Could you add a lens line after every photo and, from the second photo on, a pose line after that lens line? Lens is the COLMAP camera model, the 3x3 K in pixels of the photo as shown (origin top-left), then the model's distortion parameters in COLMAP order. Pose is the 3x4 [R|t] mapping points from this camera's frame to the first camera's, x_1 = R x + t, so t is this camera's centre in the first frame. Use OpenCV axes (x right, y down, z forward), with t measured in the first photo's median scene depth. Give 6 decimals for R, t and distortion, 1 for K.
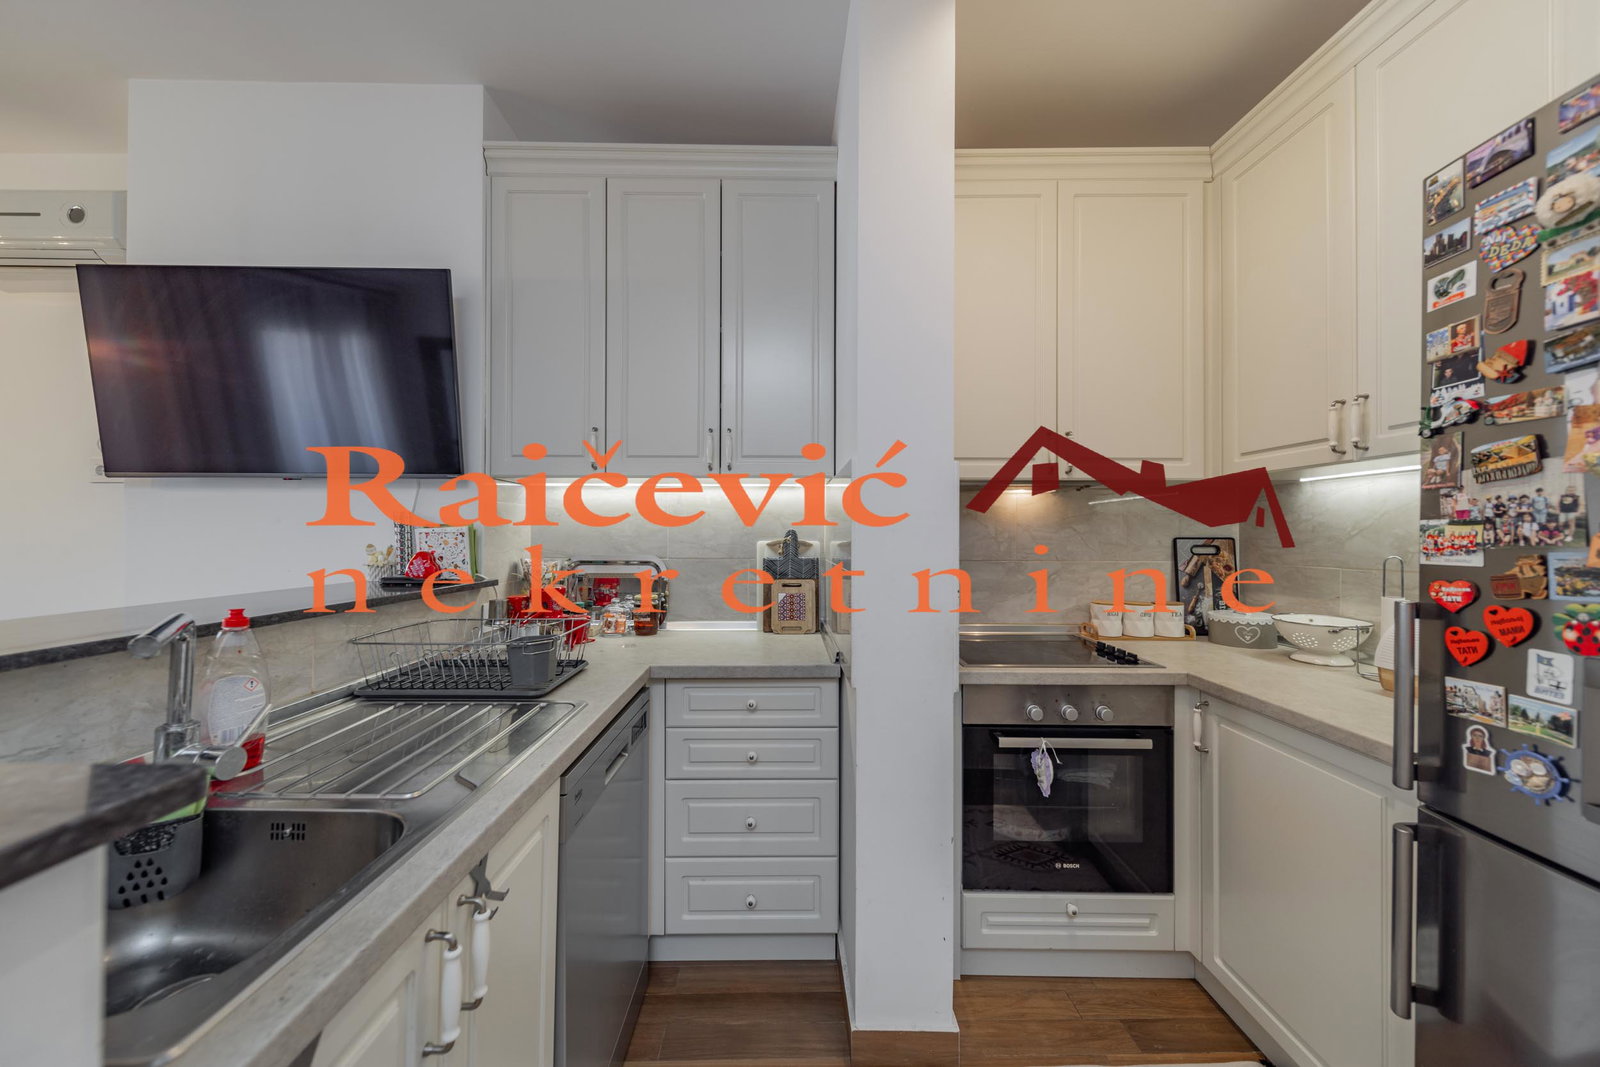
lens RADIAL K [[560.4, 0, 793.9], [0, 560.4, 535.3], [0, 0, 1]] dist [0.003373, -0.000315]
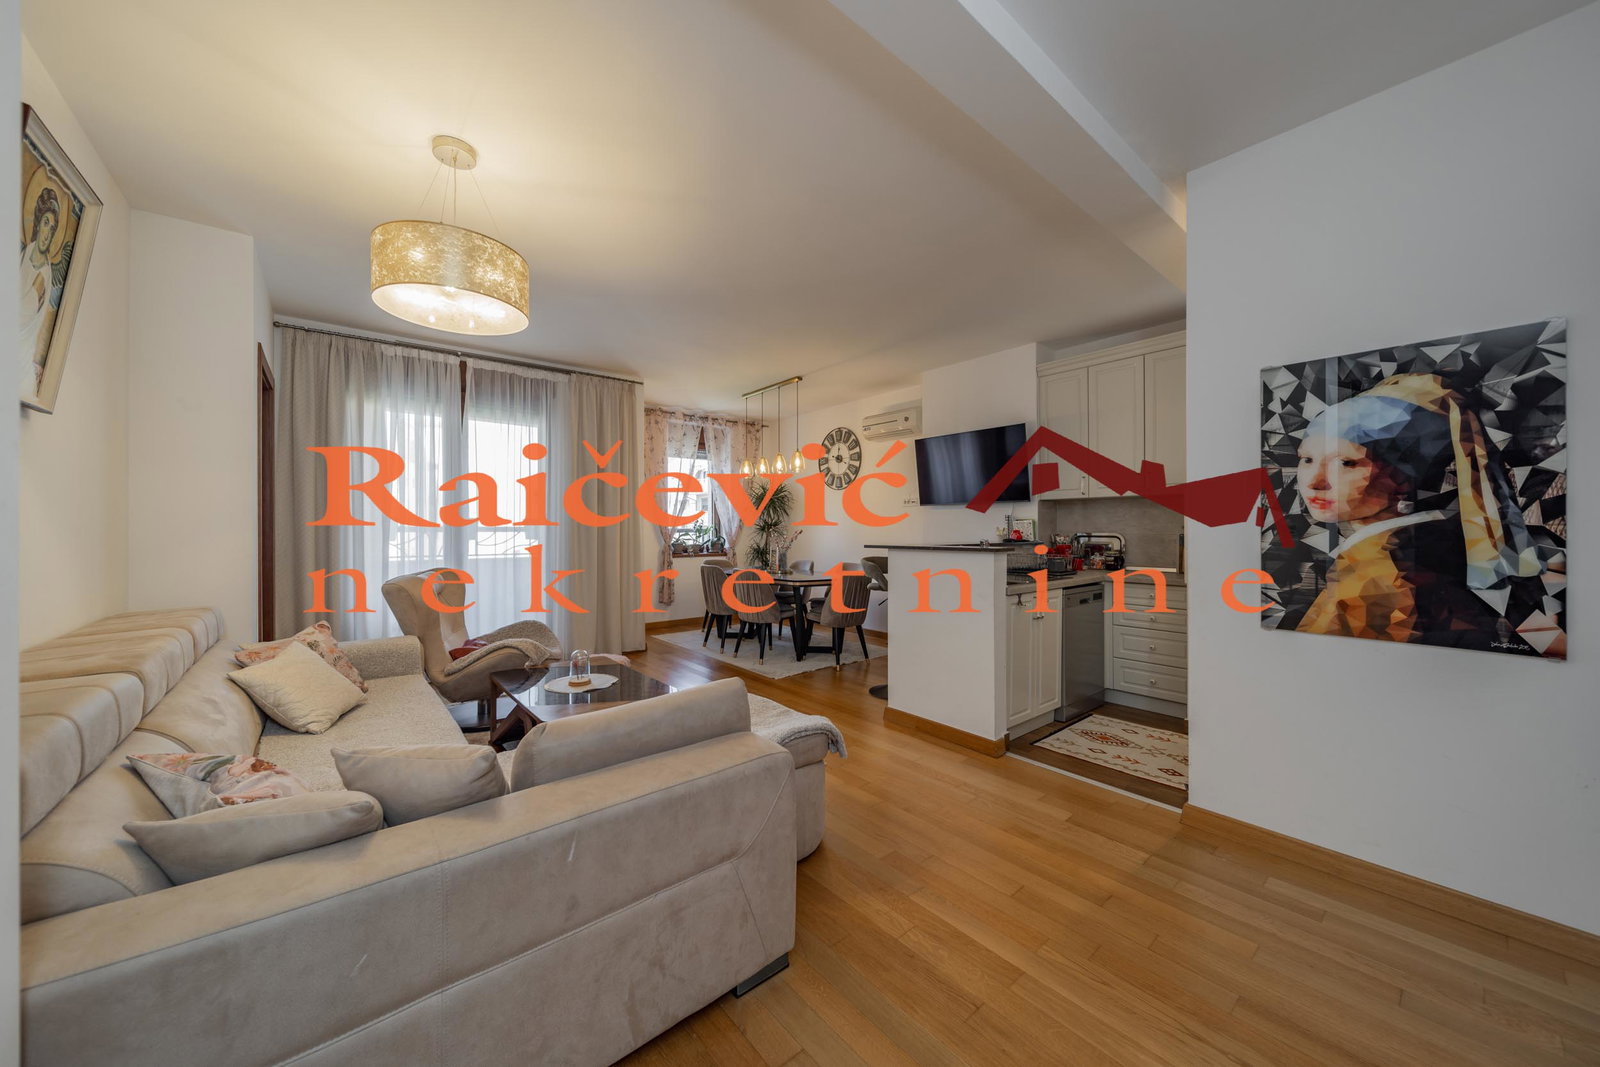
lens RADIAL K [[560.4, 0, 788.6], [0, 560.4, 528.7], [0, 0, 1]] dist [0.003373, -0.000315]
pose [[0.620096, -0.002035, -0.784523, 0.737547], [0.007570, 0.999966, 0.003389, 0.006126], [0.784489, -0.008040, 0.620091, -1.458571]]
